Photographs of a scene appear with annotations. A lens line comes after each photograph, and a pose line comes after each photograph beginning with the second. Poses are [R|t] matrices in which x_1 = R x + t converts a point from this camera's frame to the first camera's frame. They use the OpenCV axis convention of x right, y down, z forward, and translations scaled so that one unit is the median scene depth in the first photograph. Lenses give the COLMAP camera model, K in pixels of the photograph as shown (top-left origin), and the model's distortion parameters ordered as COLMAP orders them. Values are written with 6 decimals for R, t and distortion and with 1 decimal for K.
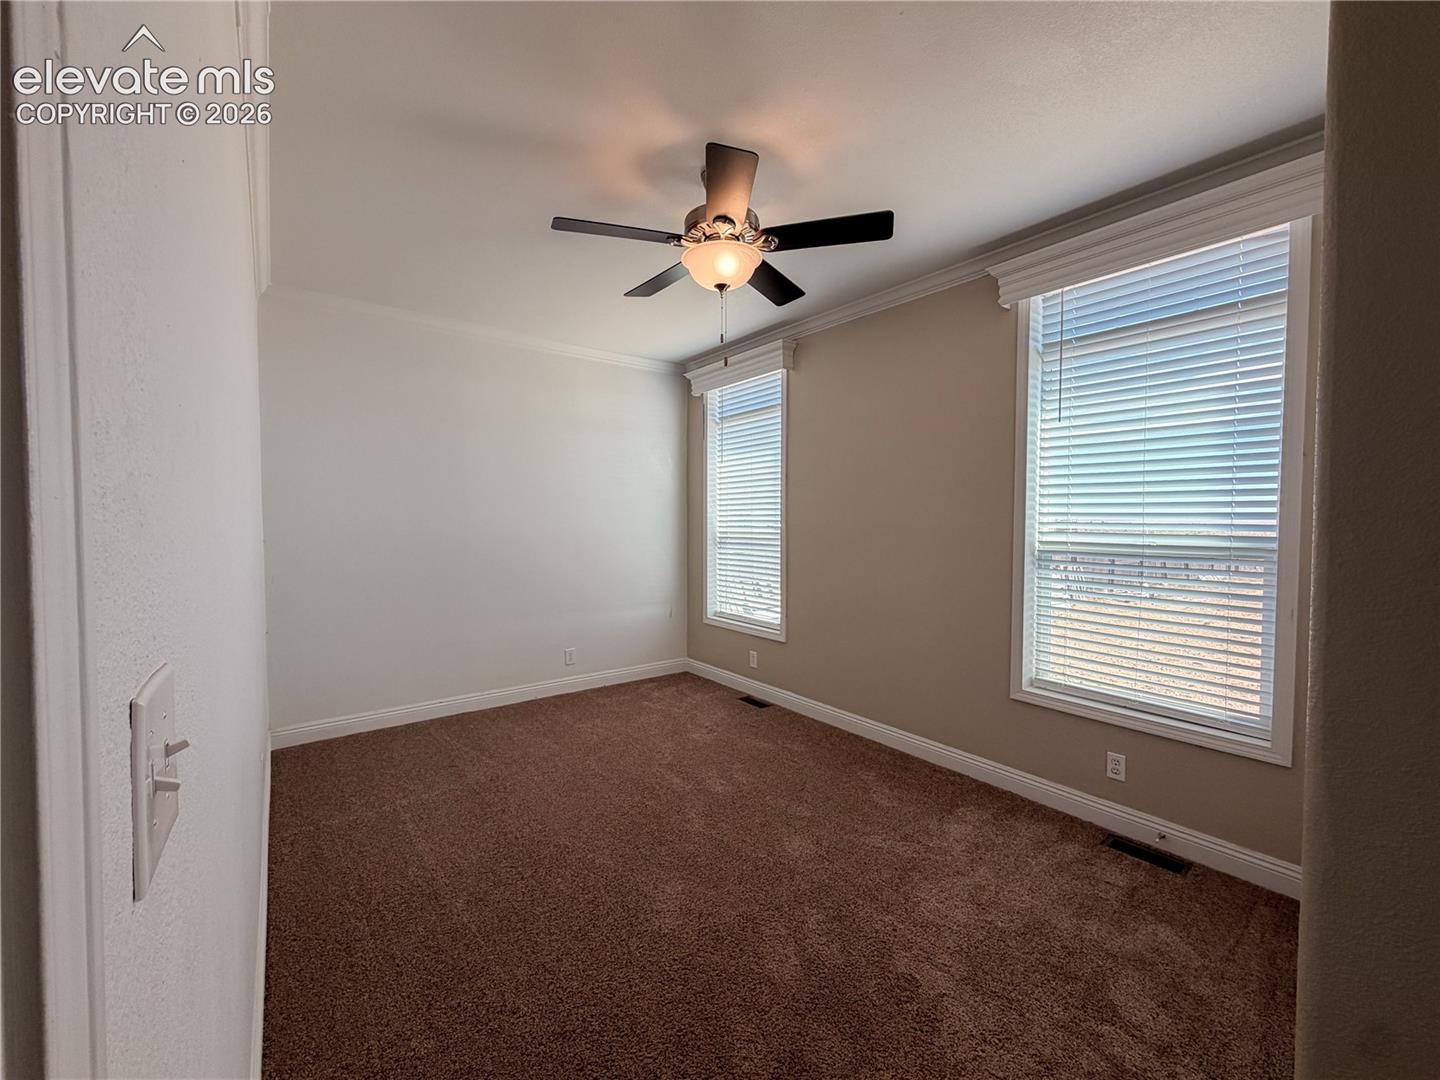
lens RADIAL K [[570.3, 0, 712.7], [0, 570.3, 538.7], [0, 0, 1]] dist [-0.001658, -0.000412]
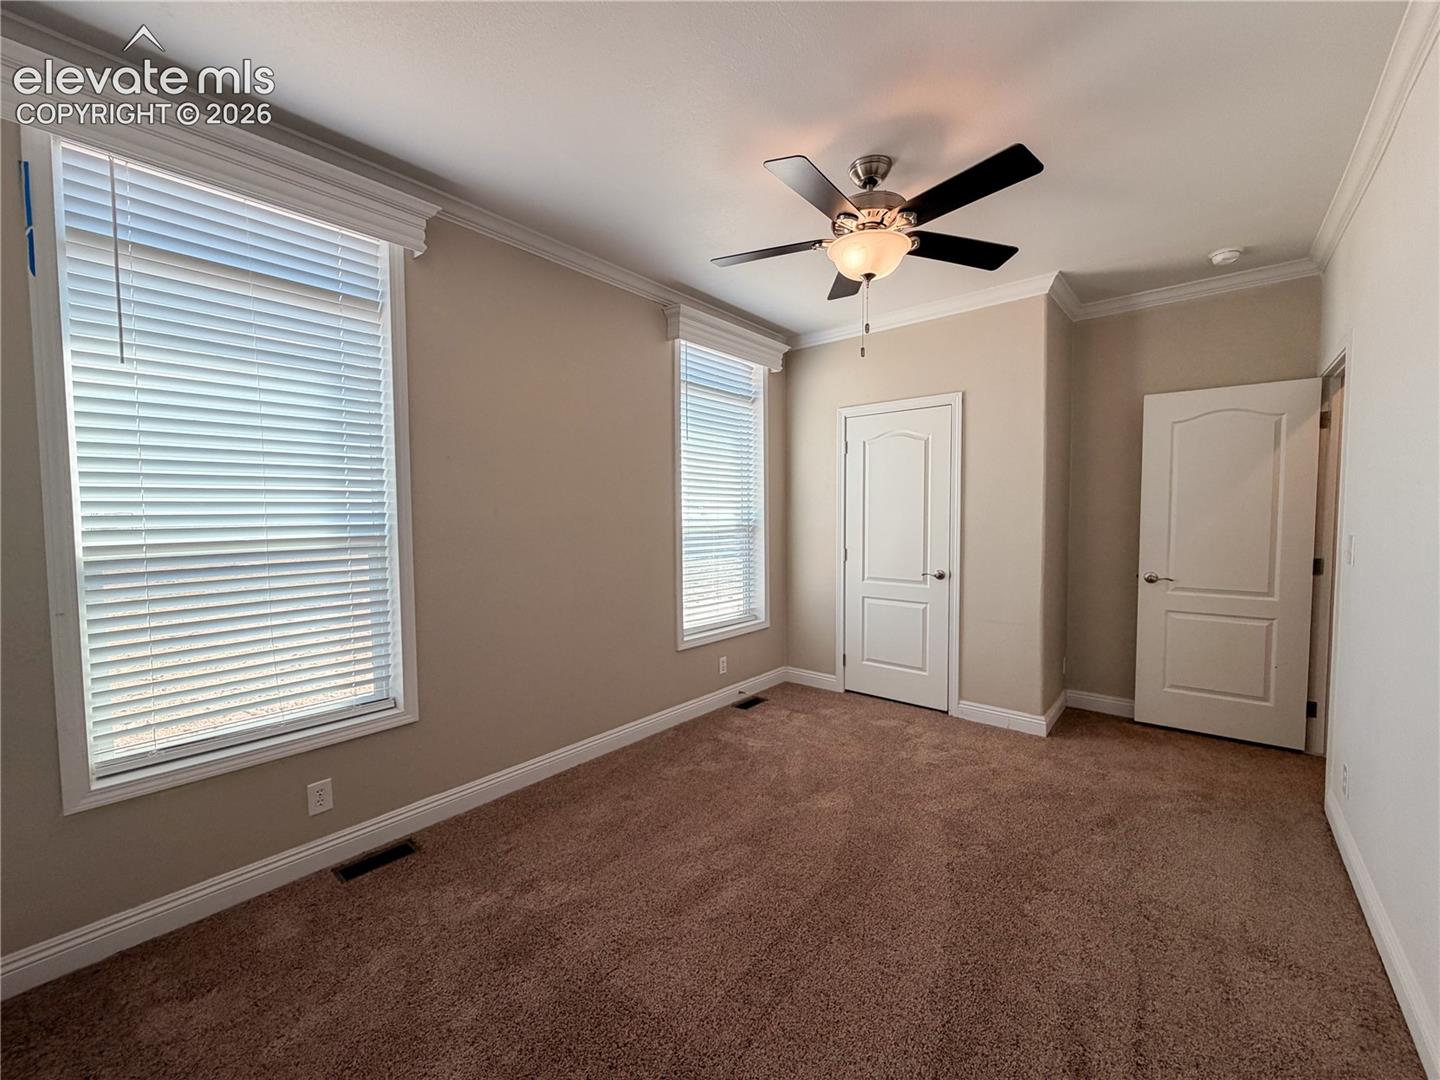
lens RADIAL K [[570.3, 0, 712.7], [0, 570.3, 538.7], [0, 0, 1]] dist [-0.001658, -0.000412]
pose [[-0.211671, -0.046933, 0.976214, -0.751324], [0.035612, 0.997813, 0.055693, -0.040665], [-0.976692, 0.046553, -0.209536, 1.219909]]
